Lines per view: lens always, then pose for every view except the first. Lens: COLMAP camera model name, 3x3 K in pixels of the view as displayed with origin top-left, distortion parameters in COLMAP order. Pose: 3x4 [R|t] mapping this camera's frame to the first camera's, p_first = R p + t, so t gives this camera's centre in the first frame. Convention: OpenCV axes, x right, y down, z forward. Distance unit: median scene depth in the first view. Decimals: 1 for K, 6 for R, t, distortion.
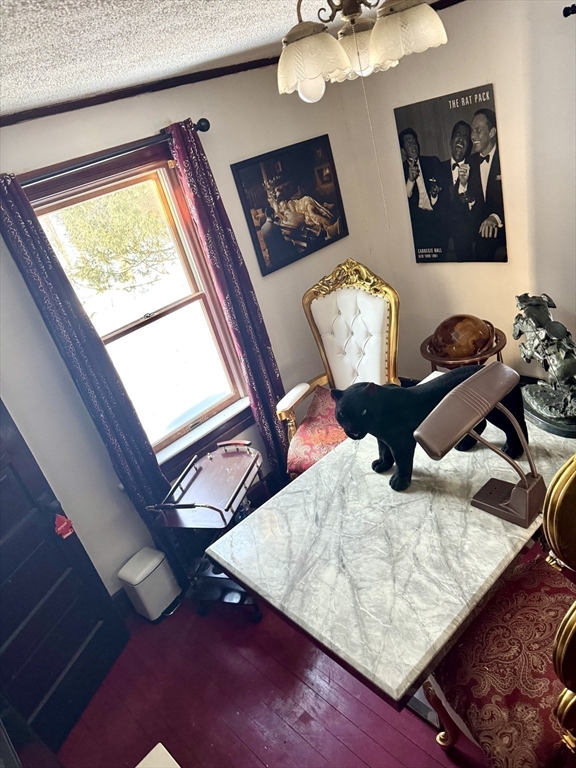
lens RADIAL K [[541.2, 0, 288.0], [0, 541.2, 384.0], [0, 0, 1]] dist [0.063321, -0.086568]
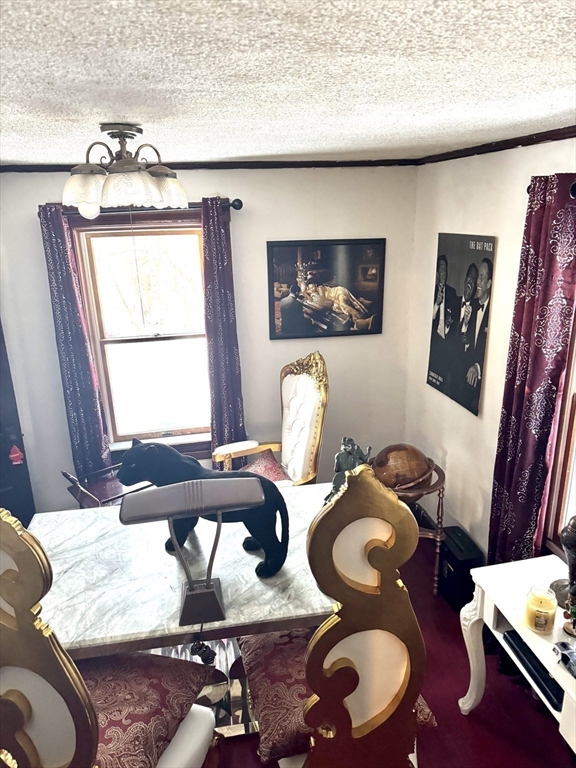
lens RADIAL K [[541.2, 0, 288.0], [0, 541.2, 384.0], [0, 0, 1]] dist [0.063321, -0.086568]
pose [[0.820035, 0.380213, -0.427762, 0.503728], [-0.409116, 0.912100, 0.026424, -0.162588], [0.400209, 0.153336, 0.903505, 0.020383]]
